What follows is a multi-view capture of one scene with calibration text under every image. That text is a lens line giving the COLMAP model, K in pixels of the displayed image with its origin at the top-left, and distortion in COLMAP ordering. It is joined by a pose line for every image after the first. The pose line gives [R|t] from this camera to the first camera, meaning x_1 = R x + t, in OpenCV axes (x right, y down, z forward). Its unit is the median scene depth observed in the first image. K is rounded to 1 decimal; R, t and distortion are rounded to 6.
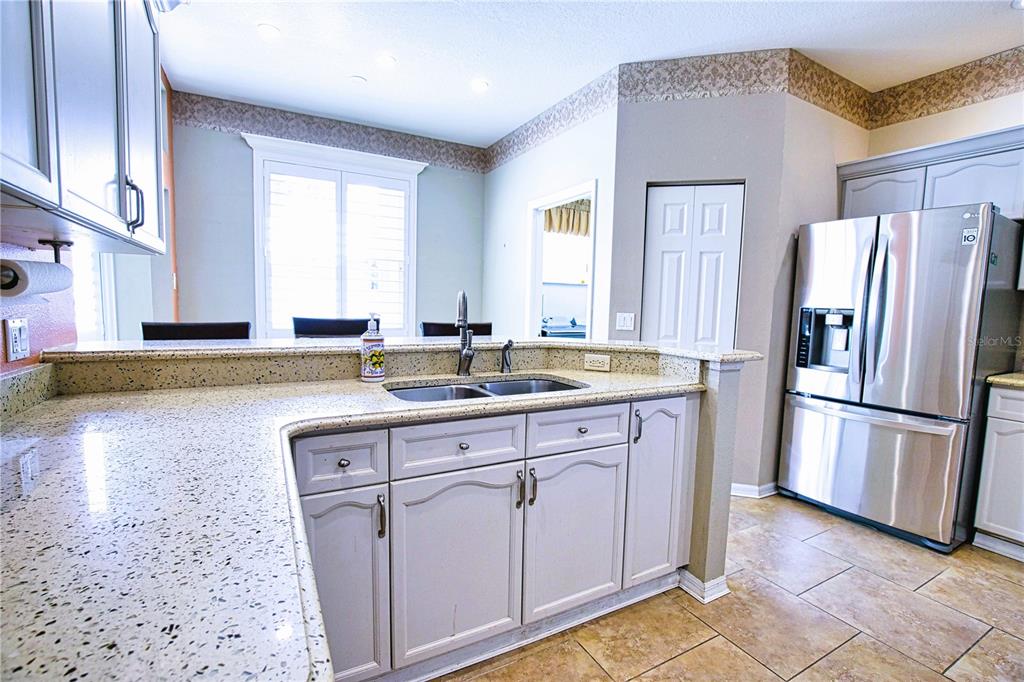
lens RADIAL K [[475.2, 0, 514.6], [0, 475.2, 348.2], [0, 0, 1]] dist [-0.031938, 0.002614]
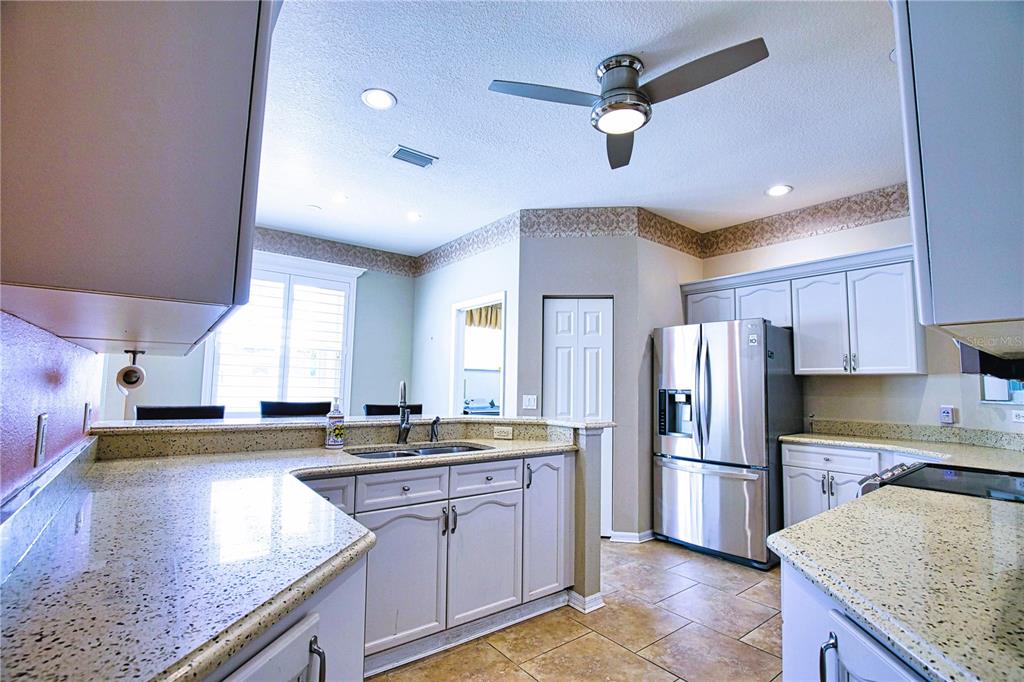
lens RADIAL K [[469.6, 0, 516.9], [0, 469.6, 343.4], [0, 0, 1]] dist [-0.028540, 0.000072]
pose [[0.986644, 0.006642, 0.162754, -0.004335], [0.023194, 0.983258, -0.180736, 0.019652], [-0.161230, 0.182097, 0.969972, -0.295186]]
